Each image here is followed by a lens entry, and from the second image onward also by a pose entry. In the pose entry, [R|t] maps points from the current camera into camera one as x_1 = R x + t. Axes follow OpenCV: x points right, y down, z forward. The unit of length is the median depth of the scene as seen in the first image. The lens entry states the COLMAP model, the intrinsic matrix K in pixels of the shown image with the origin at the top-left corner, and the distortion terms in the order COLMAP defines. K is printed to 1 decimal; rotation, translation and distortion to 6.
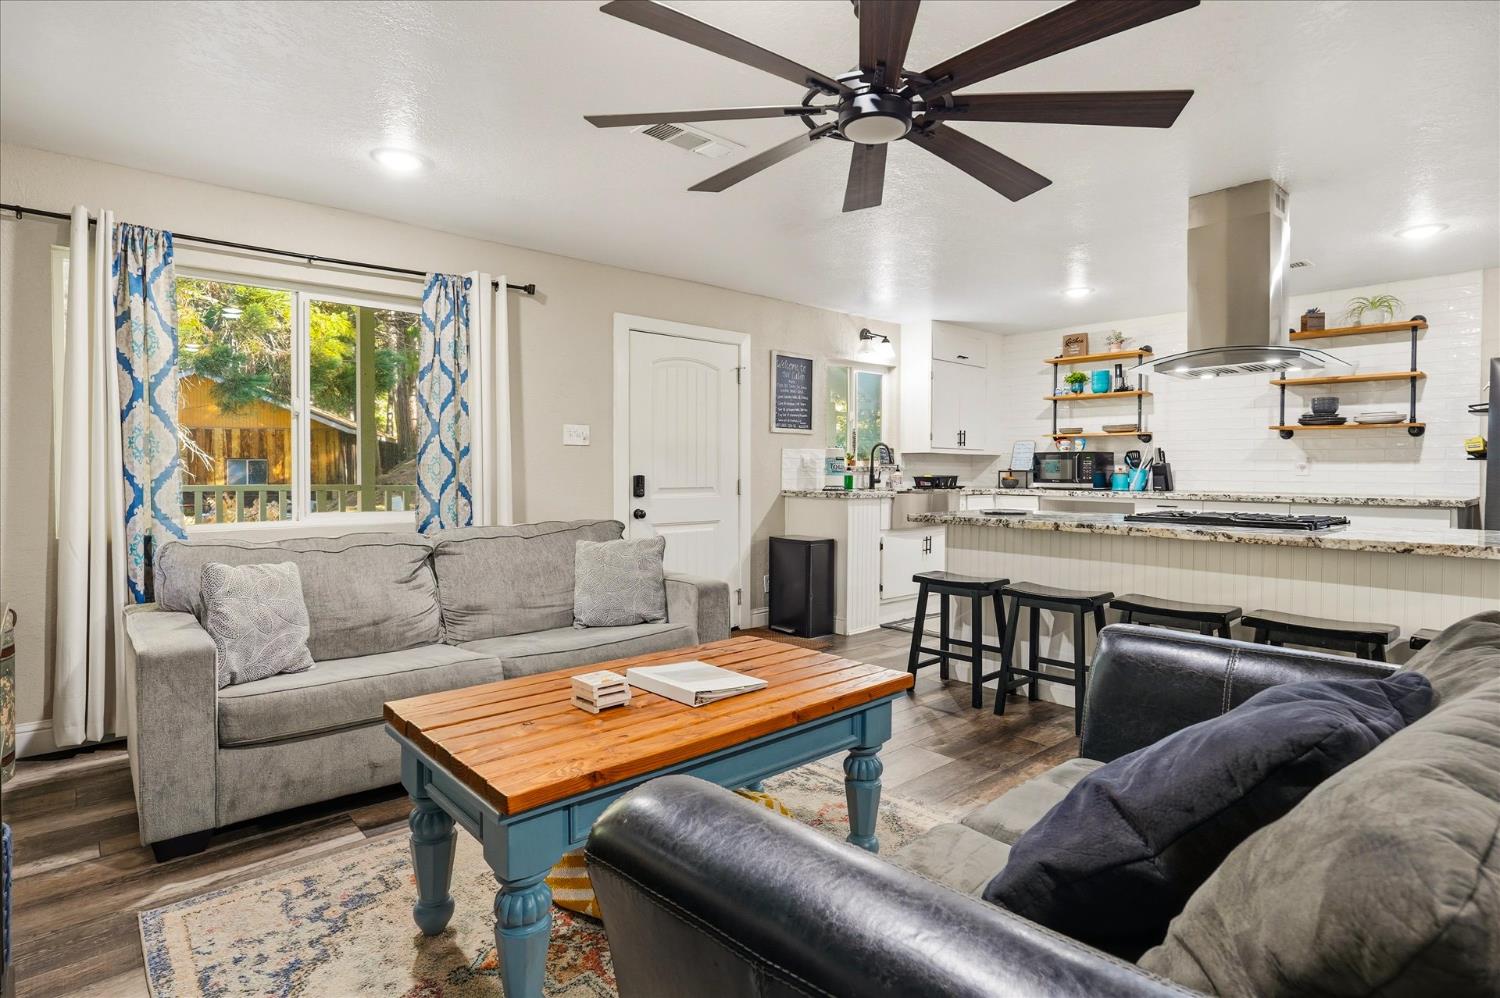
lens RADIAL K [[778.5, 0, 754.8], [0, 778.5, 481.7], [0, 0, 1]] dist [0.000140, 0.001772]
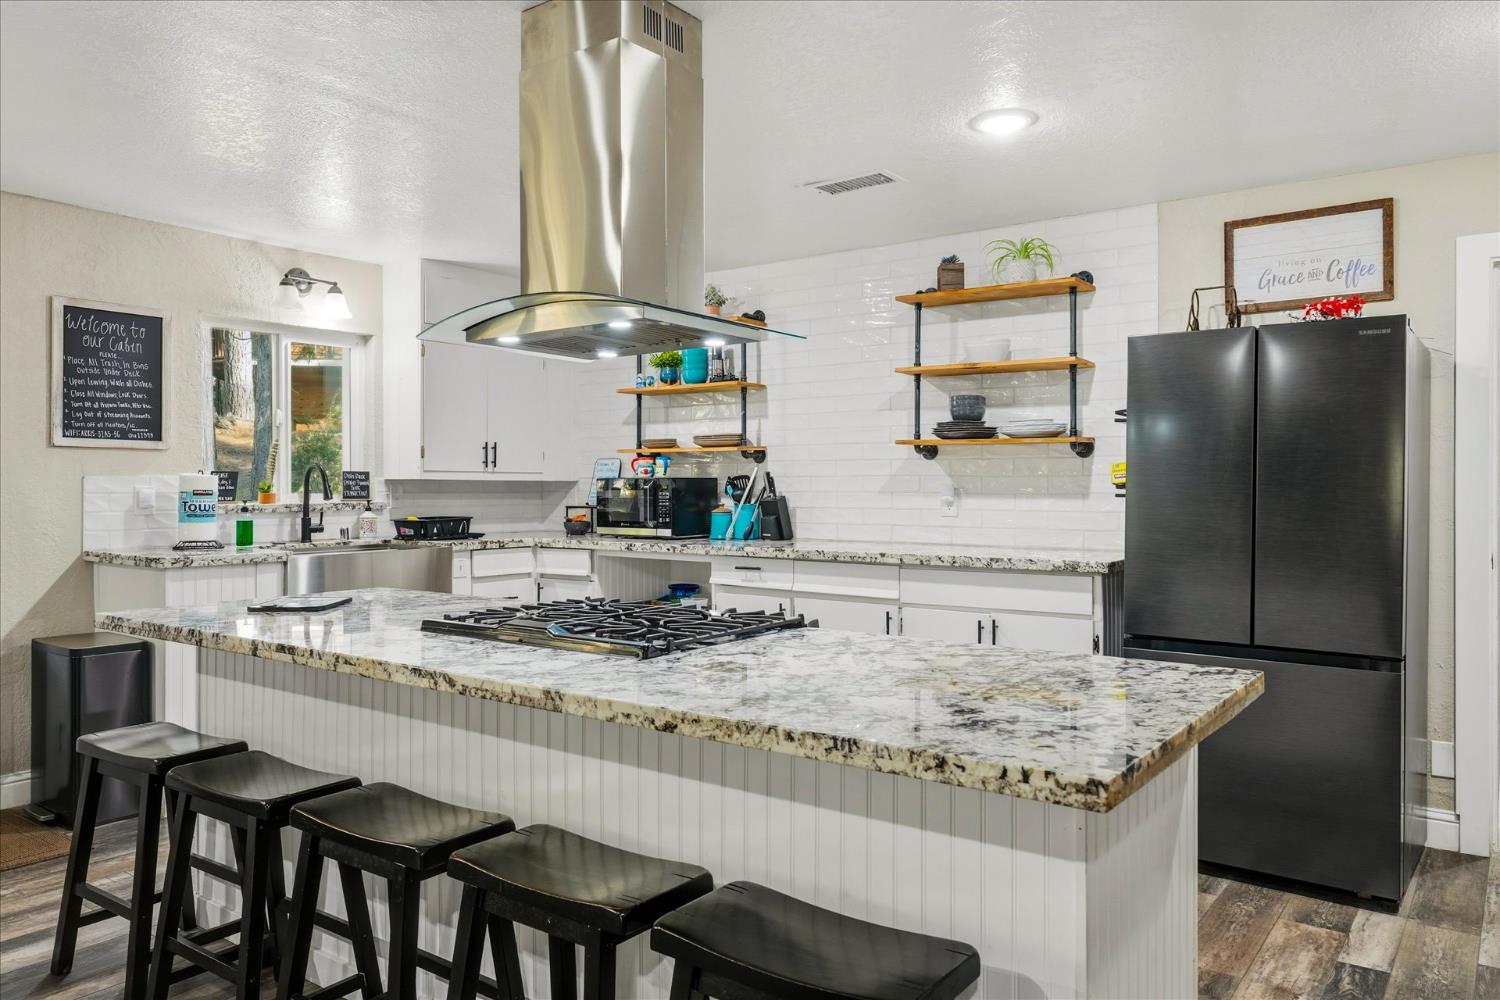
lens RADIAL K [[1059.9, 0, 750.3], [0, 1059.9, 490.2], [0, 0, 1]] dist [0.001813, -0.008574]
pose [[0.978705, -0.005254, 0.205204, 0.373006], [0.007564, 0.999917, -0.010473, -0.022365], [-0.205132, 0.011803, 0.978663, 0.183125]]
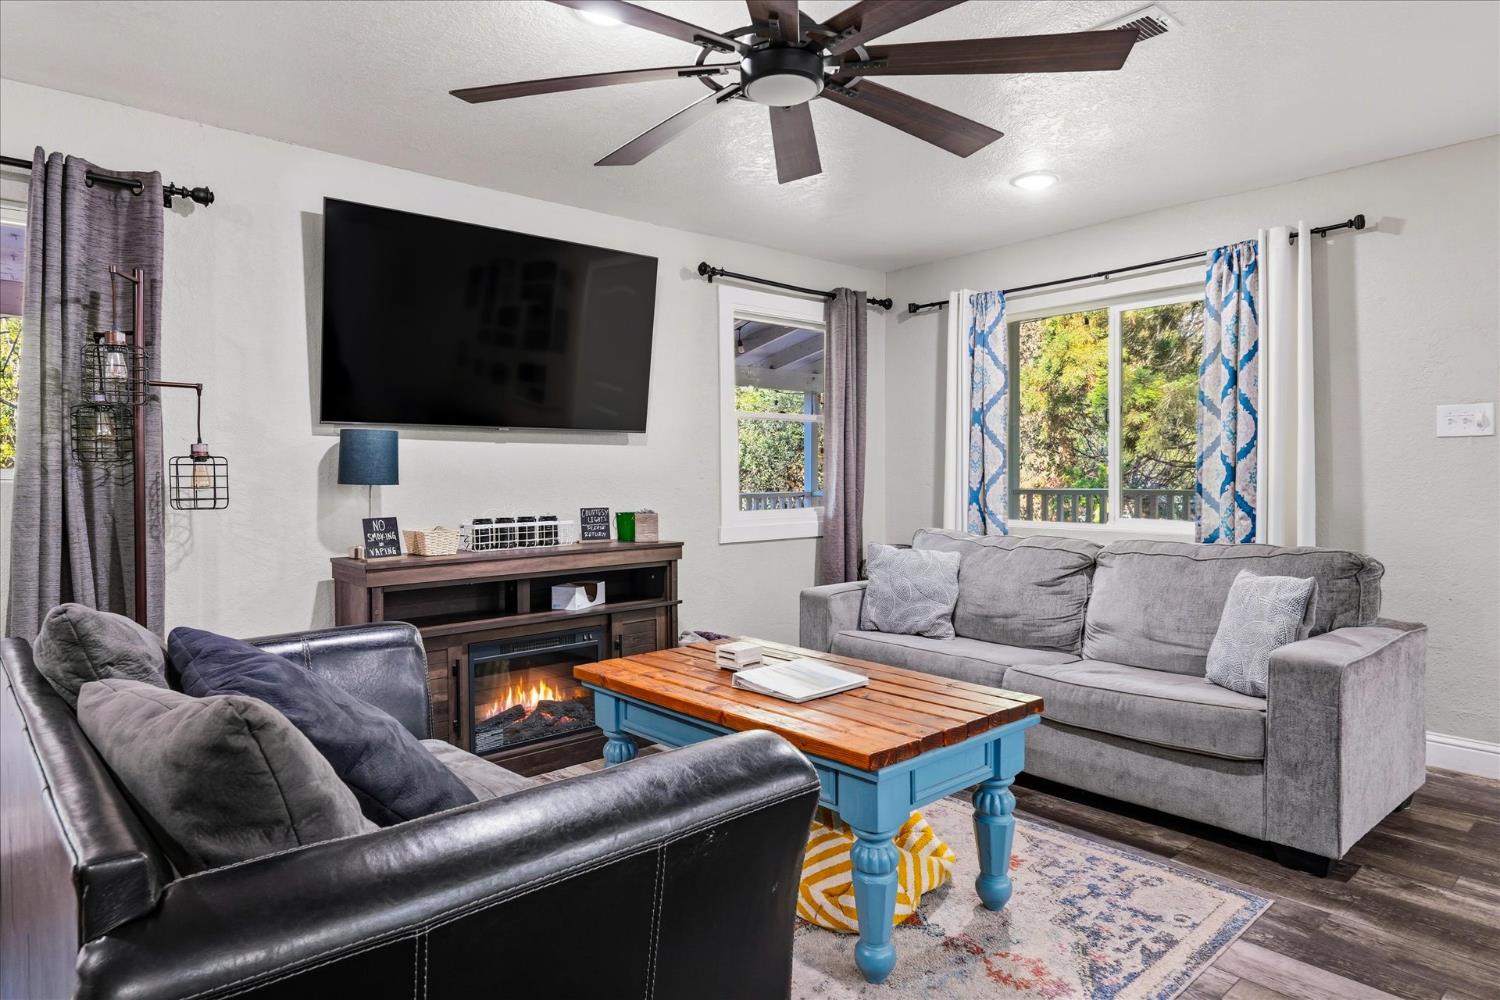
lens RADIAL K [[877.7, 0, 753.1], [0, 877.7, 494.4], [0, 0, 1]] dist [-0.002492, 0.001160]
pose [[-0.007502, 0.020069, -0.999770, 0.426977], [-0.009661, 0.999750, 0.020141, -0.006948], [0.999925, 0.009810, -0.007306, 0.369125]]
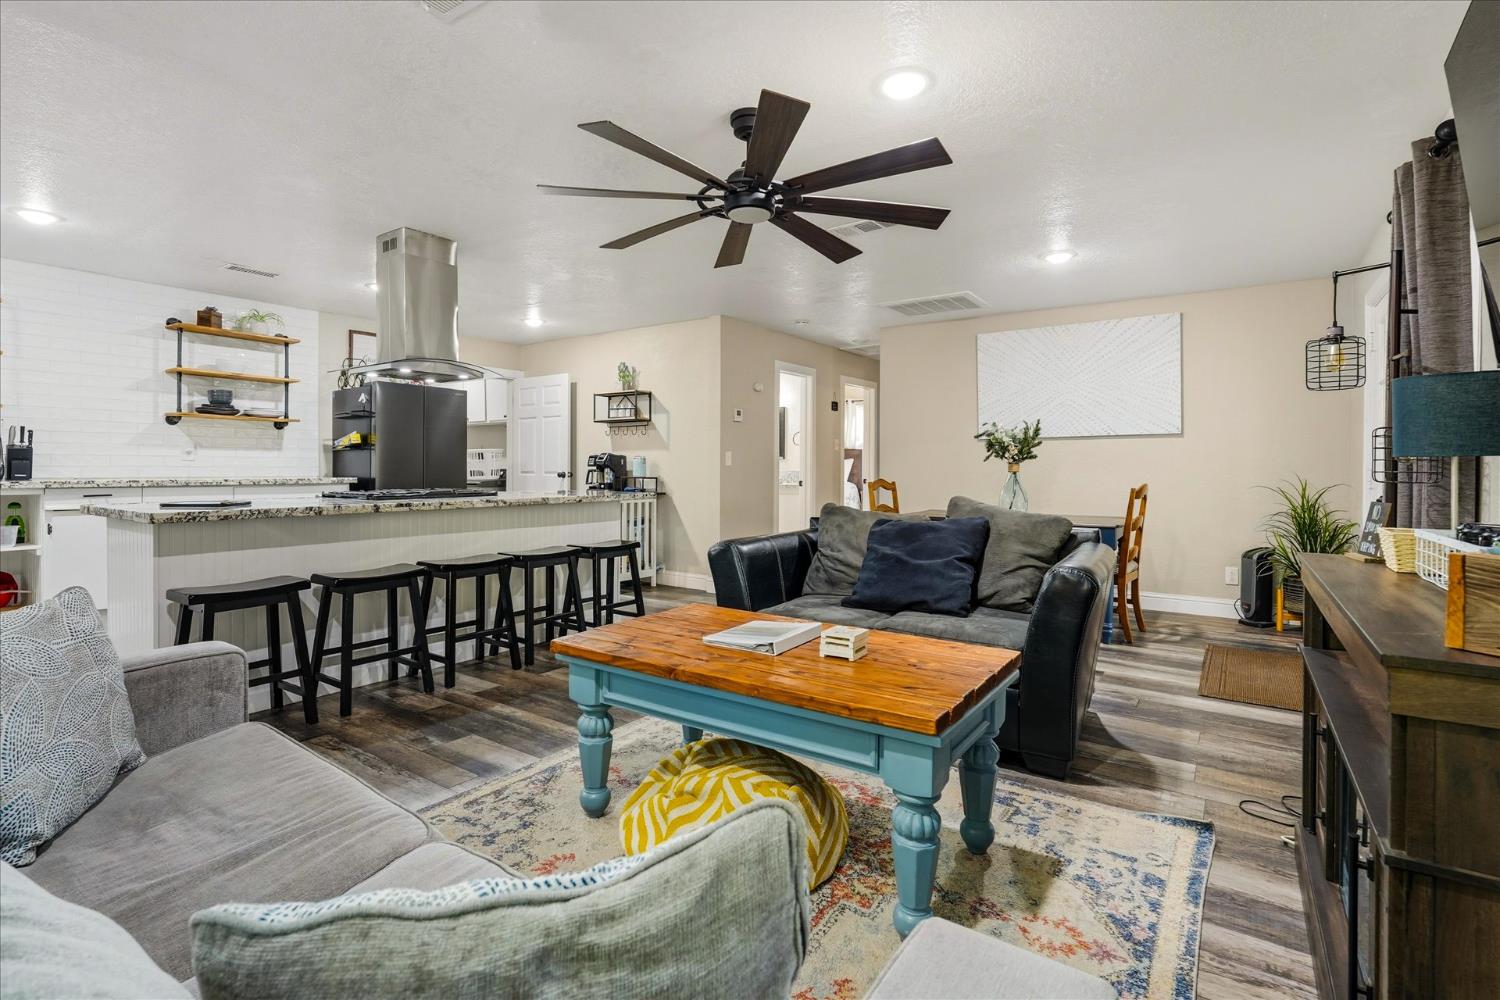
lens RADIAL K [[710.6, 0, 752.1], [0, 710.6, 477.7], [0, 0, 1]] dist [-0.007618, 0.000794]
pose [[-0.230782, -0.021321, 0.972772, -0.419778], [0.010033, 0.999655, 0.024290, -0.000272], [-0.972954, 0.015366, -0.230489, 0.490163]]
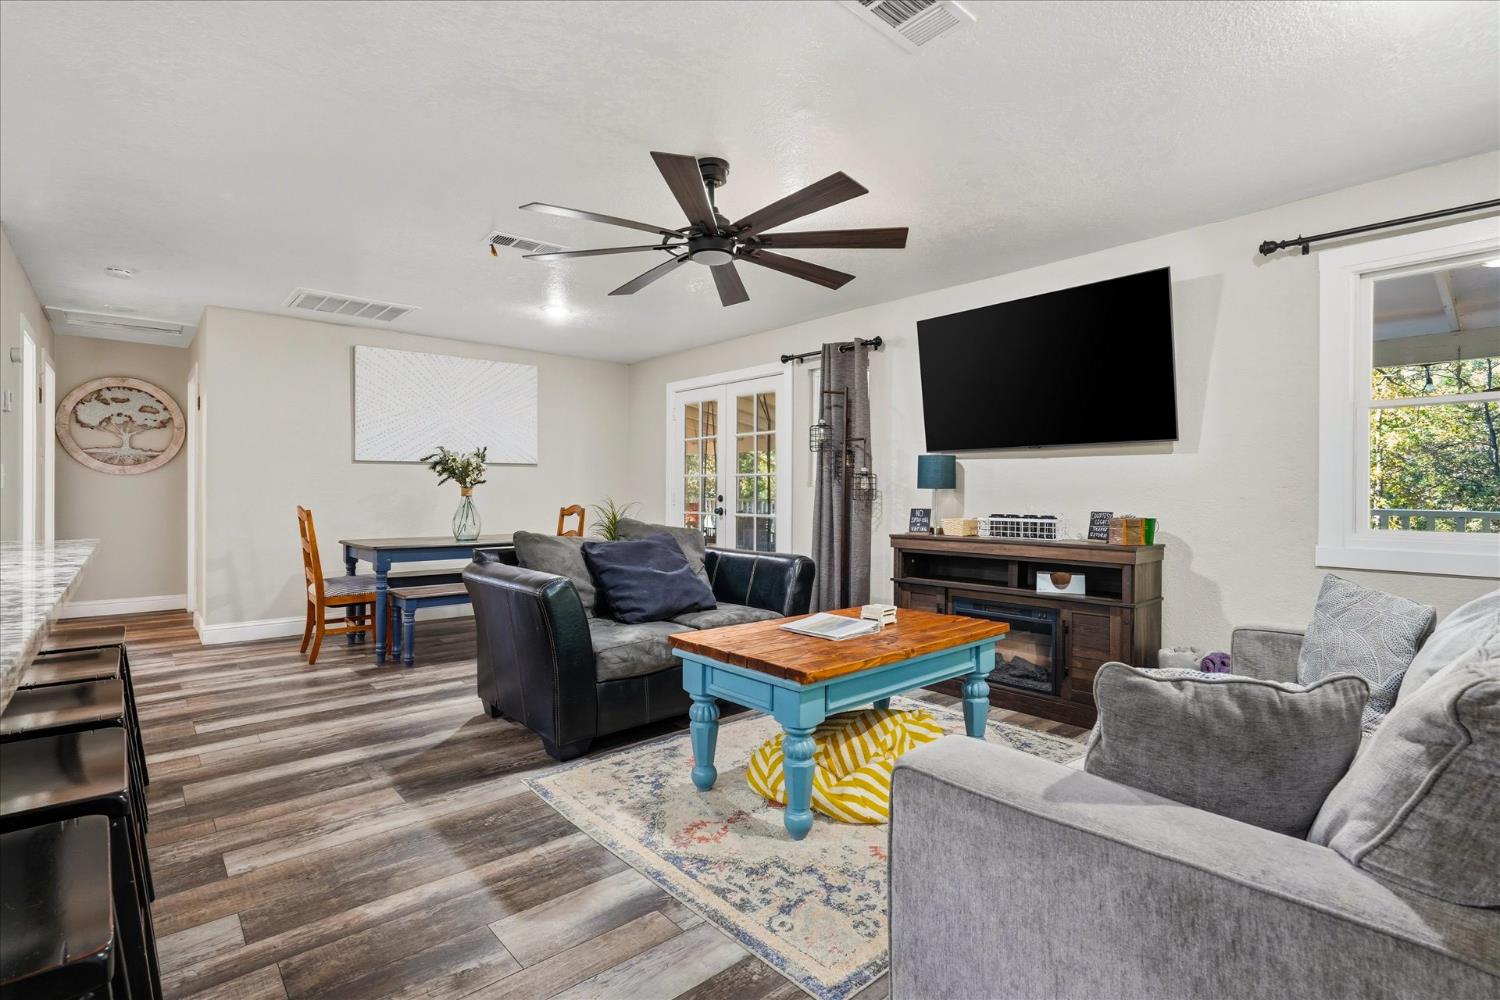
lens RADIAL K [[710.6, 0, 743.8], [0, 710.6, 492.3], [0, 0, 1]] dist [-0.007618, 0.000794]
pose [[-0.999839, -0.010434, 0.014593, 0.025249], [-0.010241, 0.999860, 0.013241, -0.003172], [-0.014729, 0.013089, -0.999806, 0.901649]]
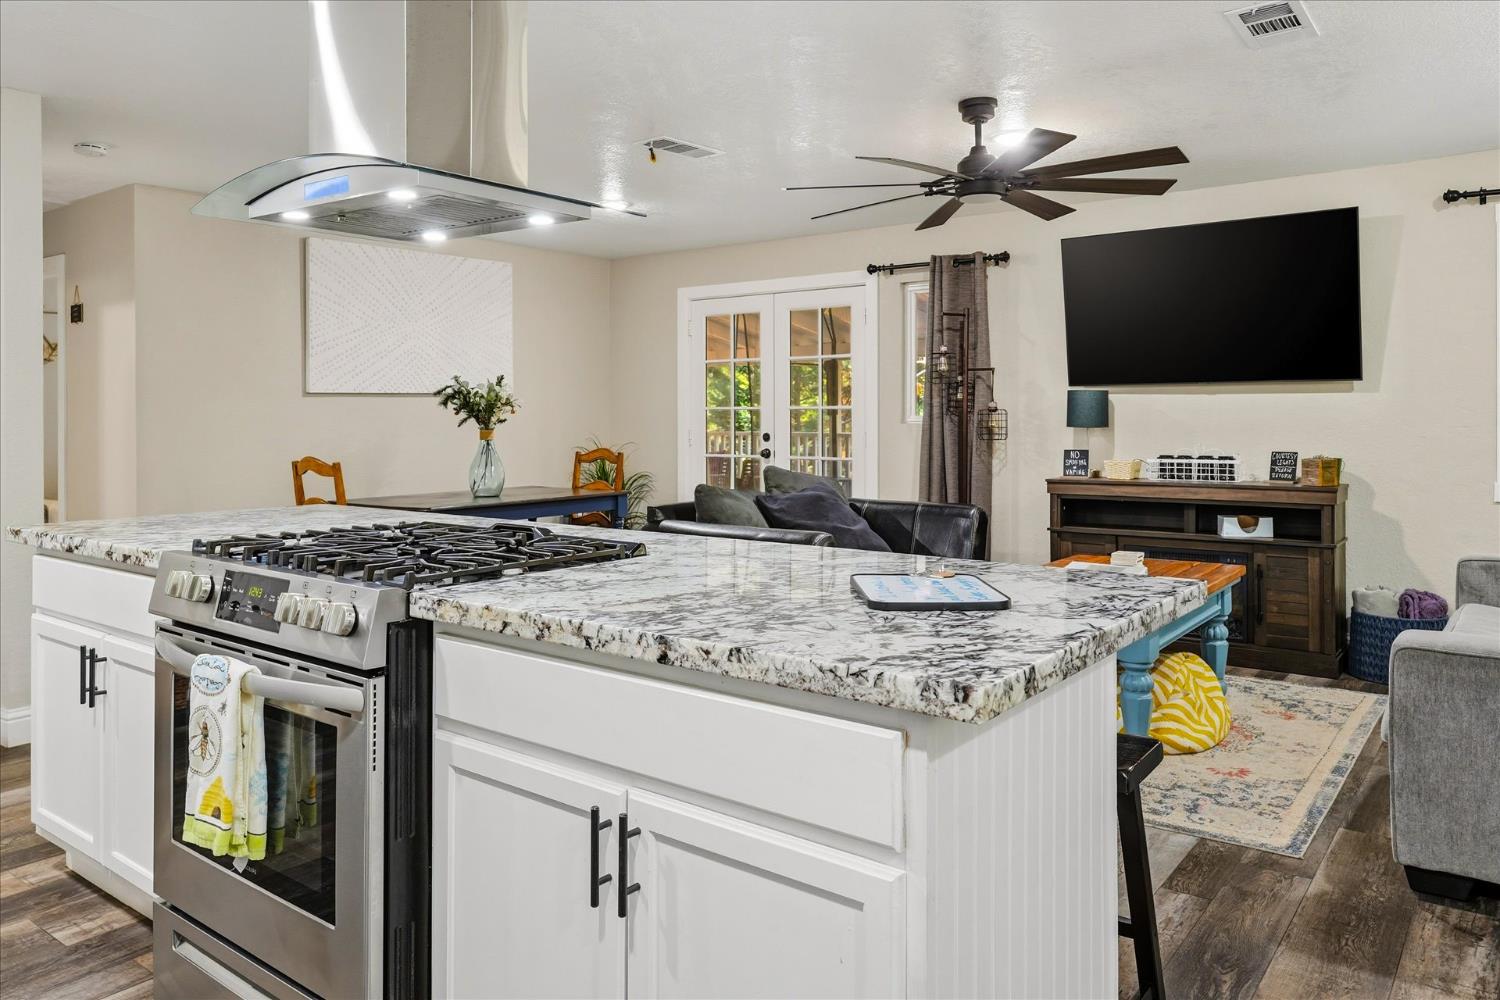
lens RADIAL K [[1059.9, 0, 740.1], [0, 1059.9, 421.3], [0, 0, 1]] dist [0.001813, -0.008574]
pose [[-0.983161, -0.001604, -0.182736, 0.362374], [-0.004988, 0.999824, 0.018062, -0.022289], [0.182675, 0.018669, -0.982996, 1.088854]]
